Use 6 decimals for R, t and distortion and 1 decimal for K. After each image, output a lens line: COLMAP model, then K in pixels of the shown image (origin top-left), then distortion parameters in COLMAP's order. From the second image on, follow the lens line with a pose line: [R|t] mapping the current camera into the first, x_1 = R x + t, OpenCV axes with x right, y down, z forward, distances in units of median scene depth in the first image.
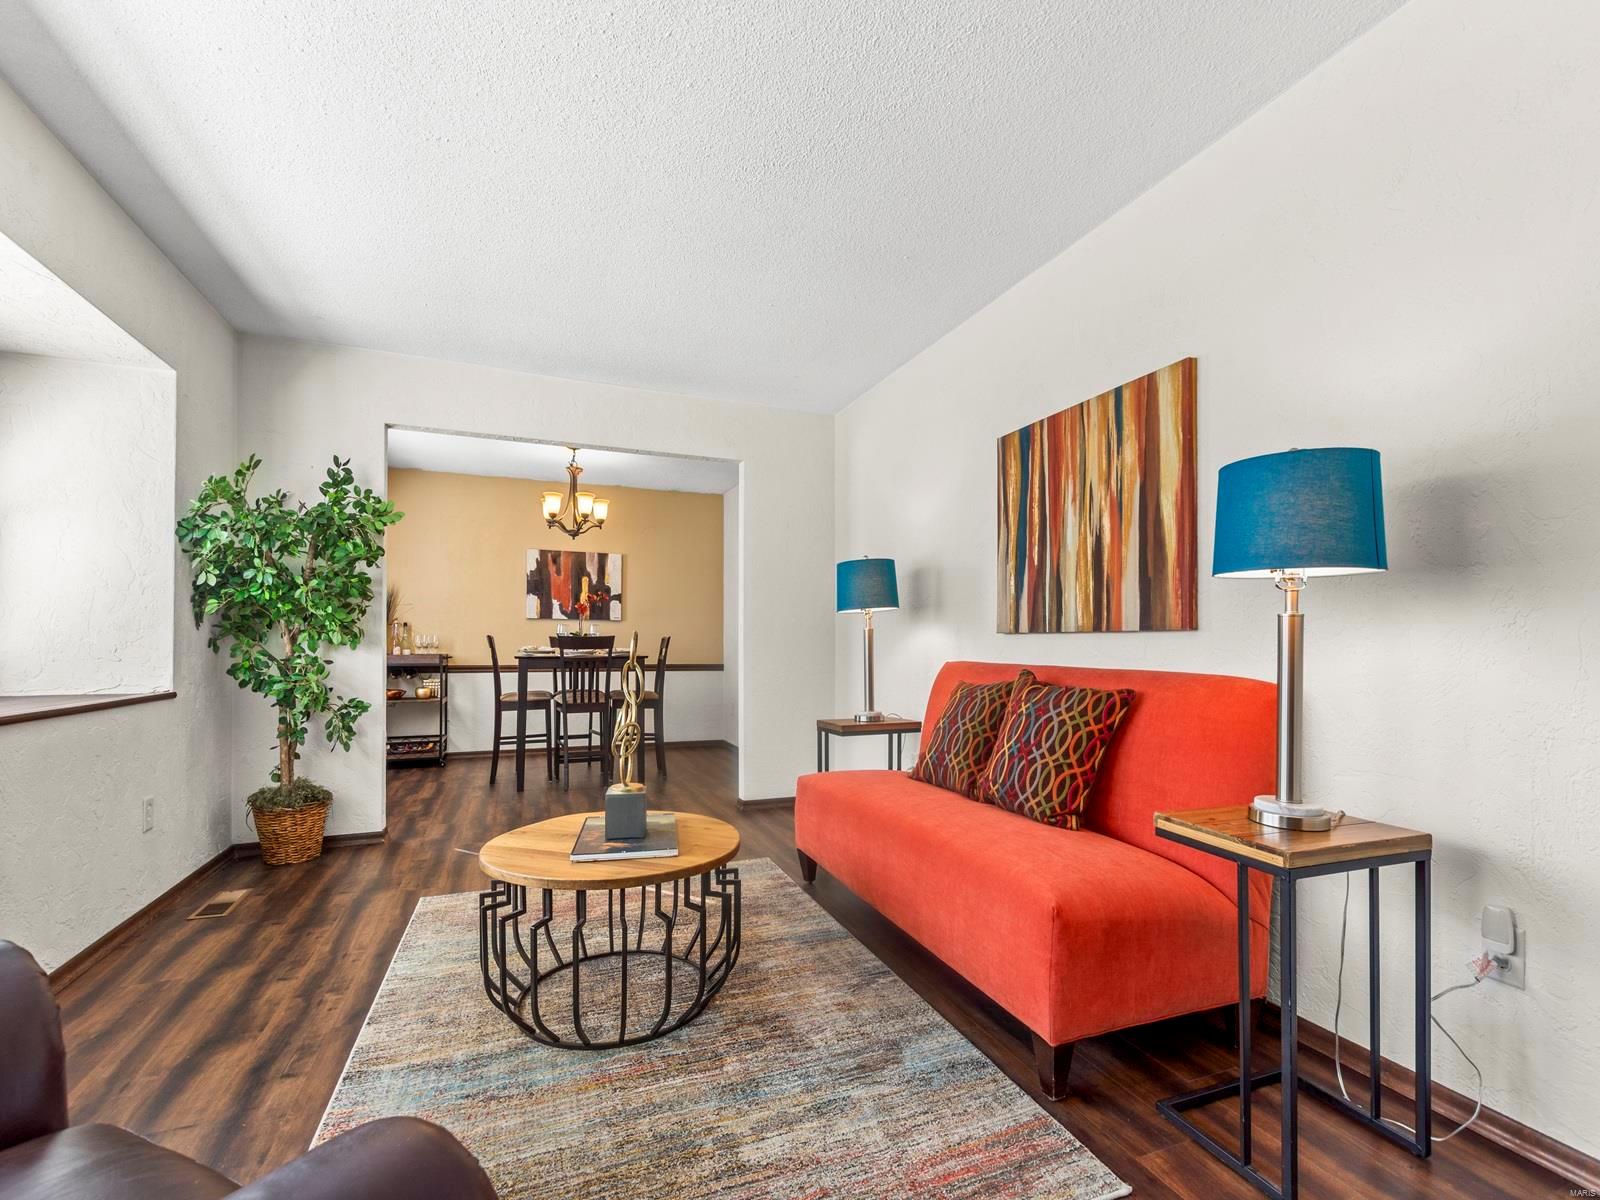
lens RADIAL K [[696.9, 0, 785.2], [0, 696.9, 640.9], [0, 0, 1]] dist [0.004135, -0.001358]
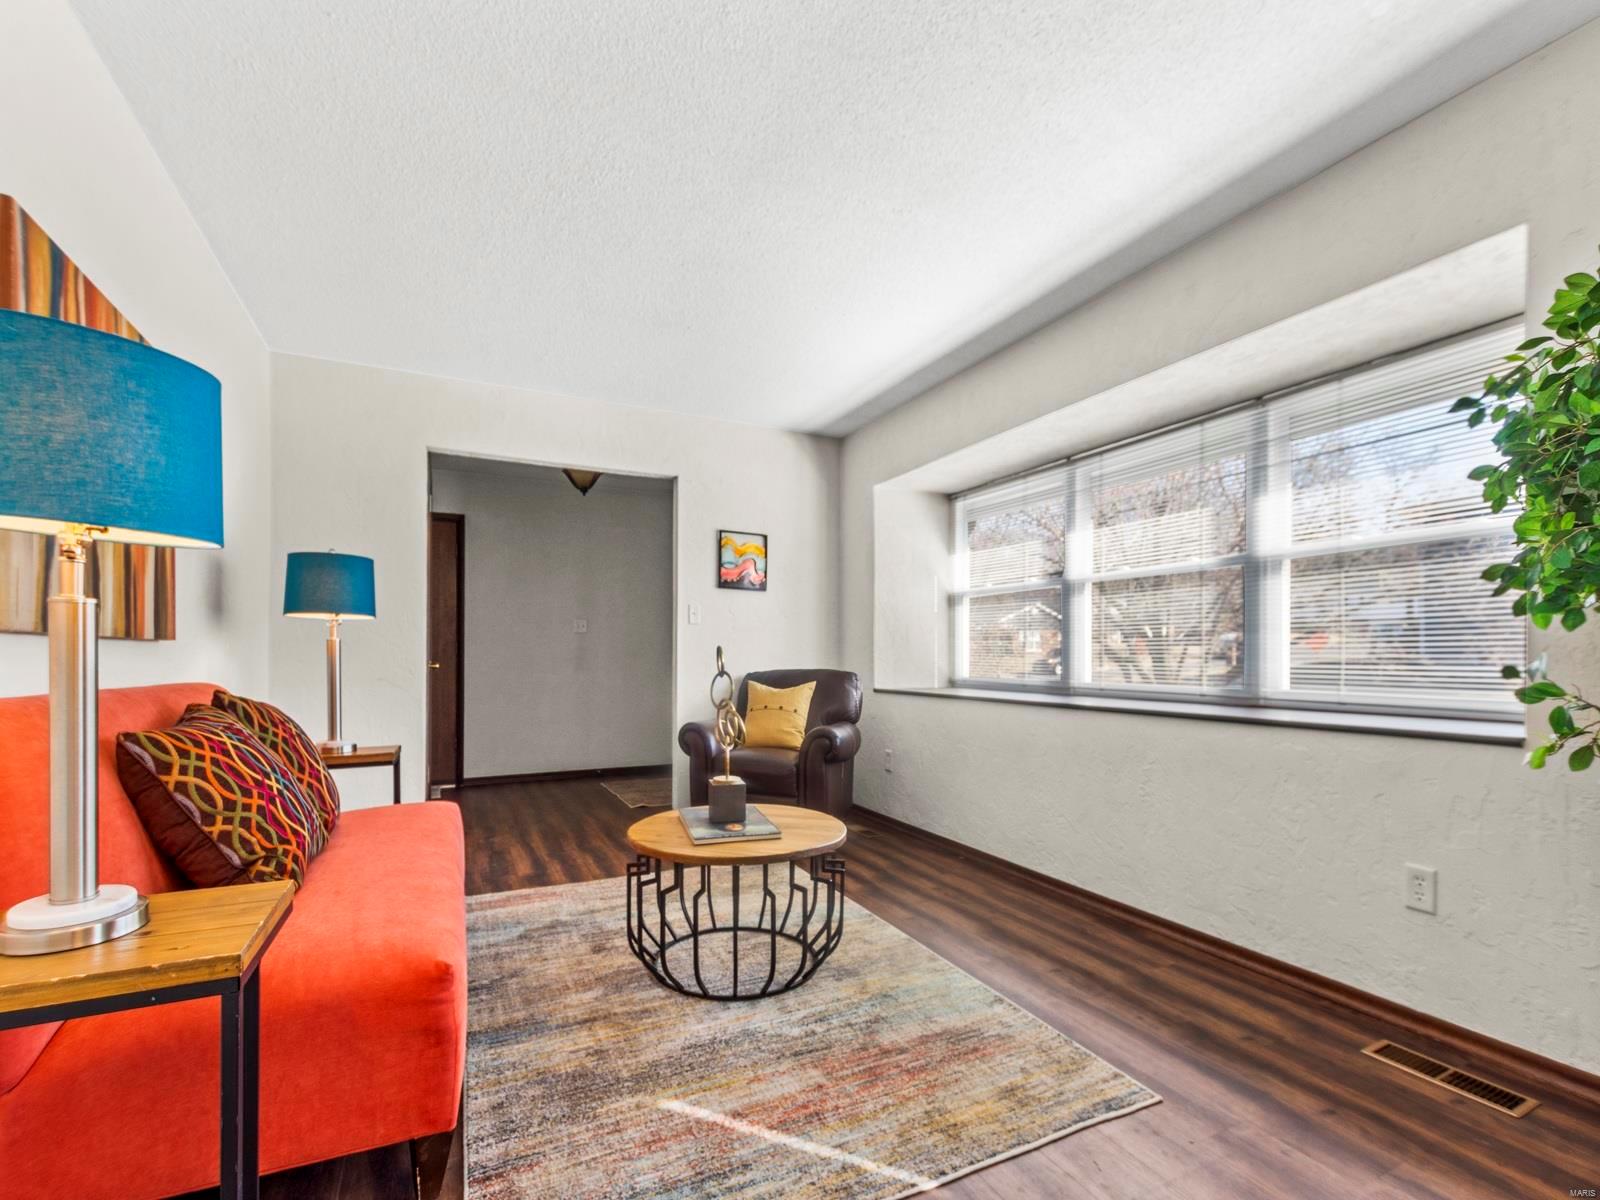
lens RADIAL K [[696.9, 0, 796.9], [0, 696.9, 656.1], [0, 0, 1]] dist [0.004135, -0.001358]
pose [[-0.995085, -0.004828, -0.098904, -0.198895], [-0.004099, 0.999963, -0.007575, 0.009169], [0.098937, -0.007132, -0.995068, 1.914405]]
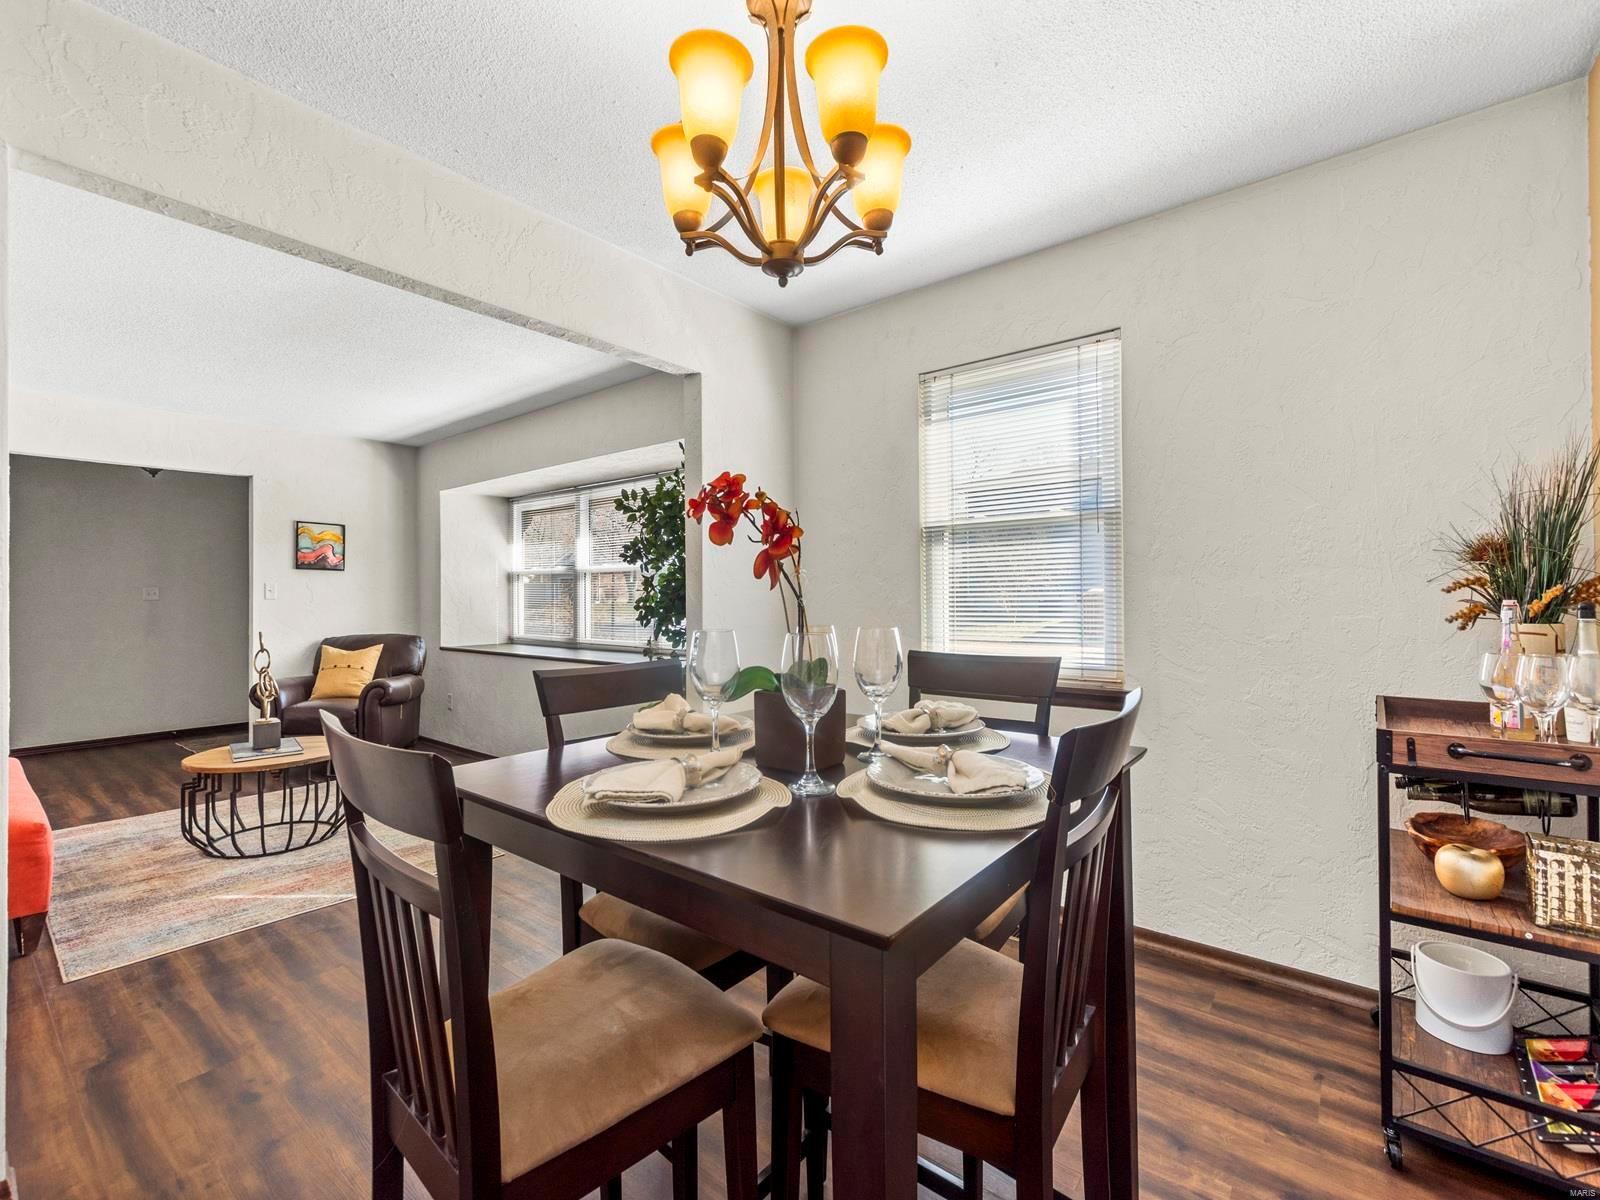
lens RADIAL K [[696.9, 0, 787.6], [0, 696.9, 593.5], [0, 0, 1]] dist [0.004135, -0.001358]
pose [[-0.864325, -0.001150, -0.502933, -0.419697], [0.004765, 0.999934, -0.010477, -0.078010], [0.502912, -0.011452, -0.864262, 2.816715]]
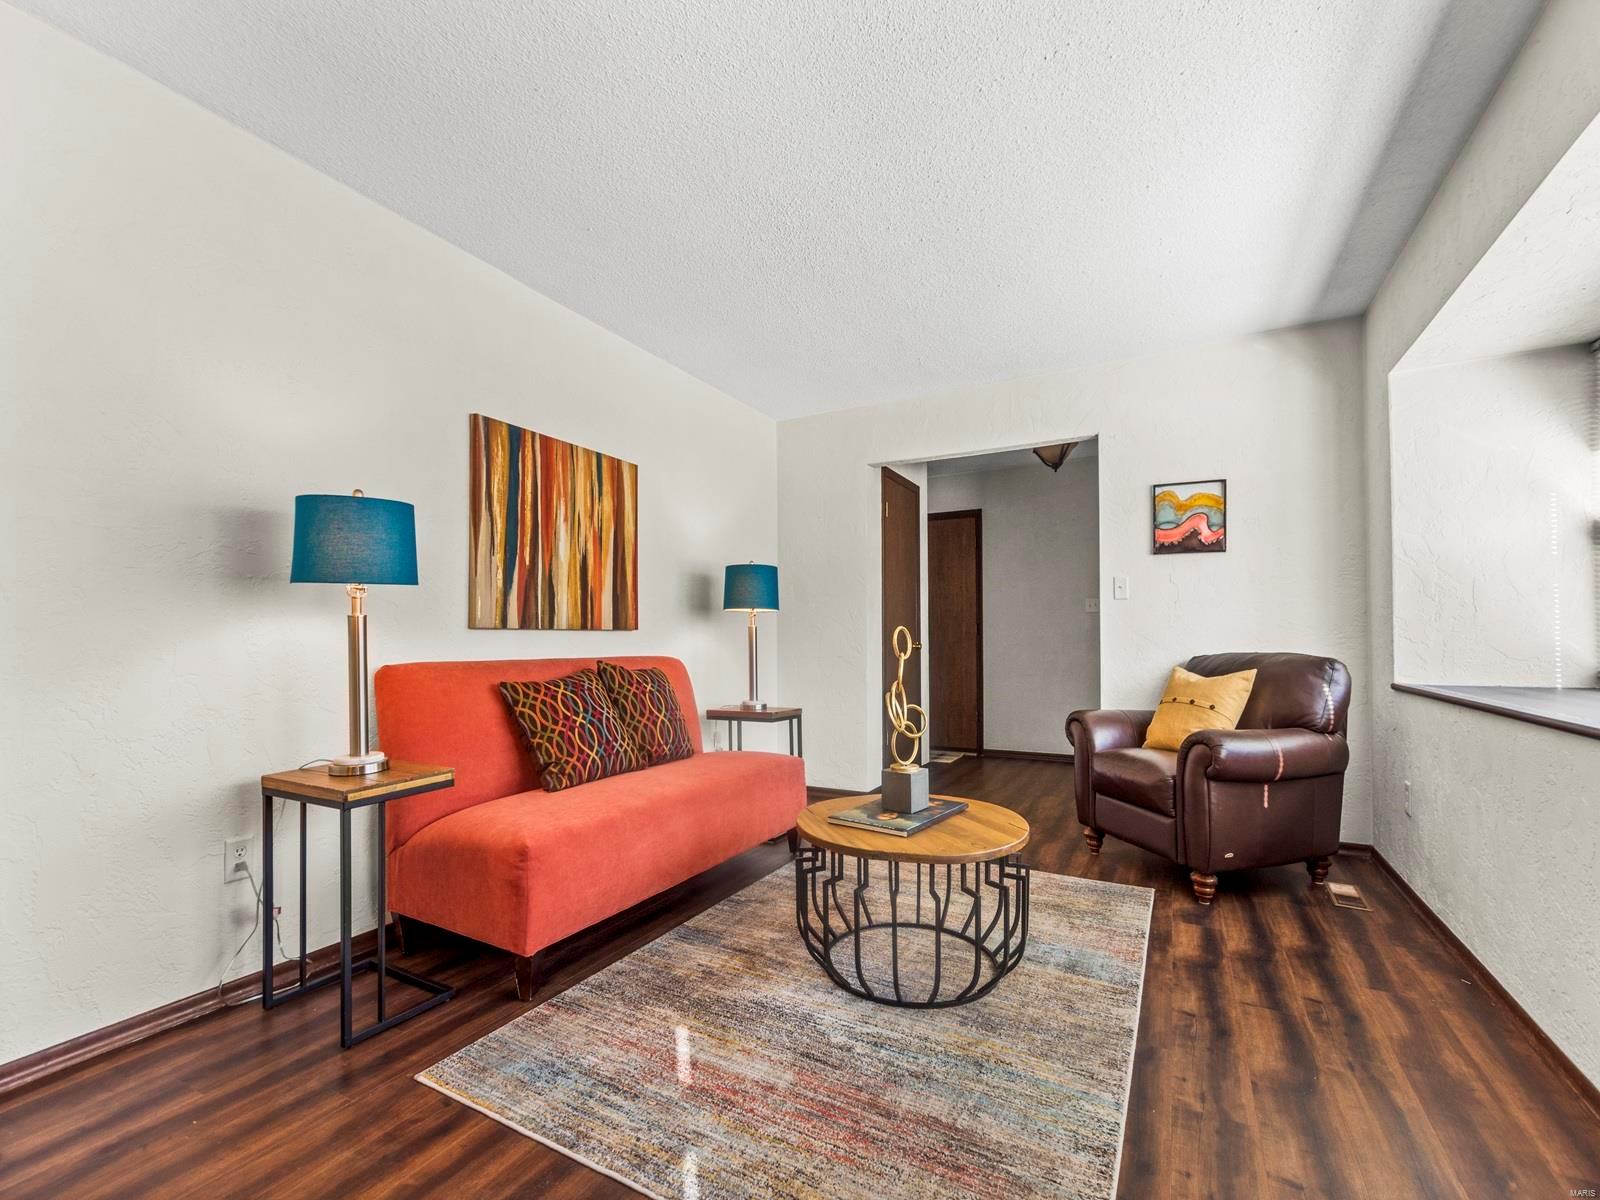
lens RADIAL K [[696.9, 0, 817.2], [0, 696.9, 626.0], [0, 0, 1]] dist [0.004135, -0.001358]
pose [[-0.666306, 0.012590, 0.745572, -0.851691], [-0.001395, 0.999835, -0.018130, 0.003115], [-0.745677, -0.013121, -0.666179, 1.627299]]
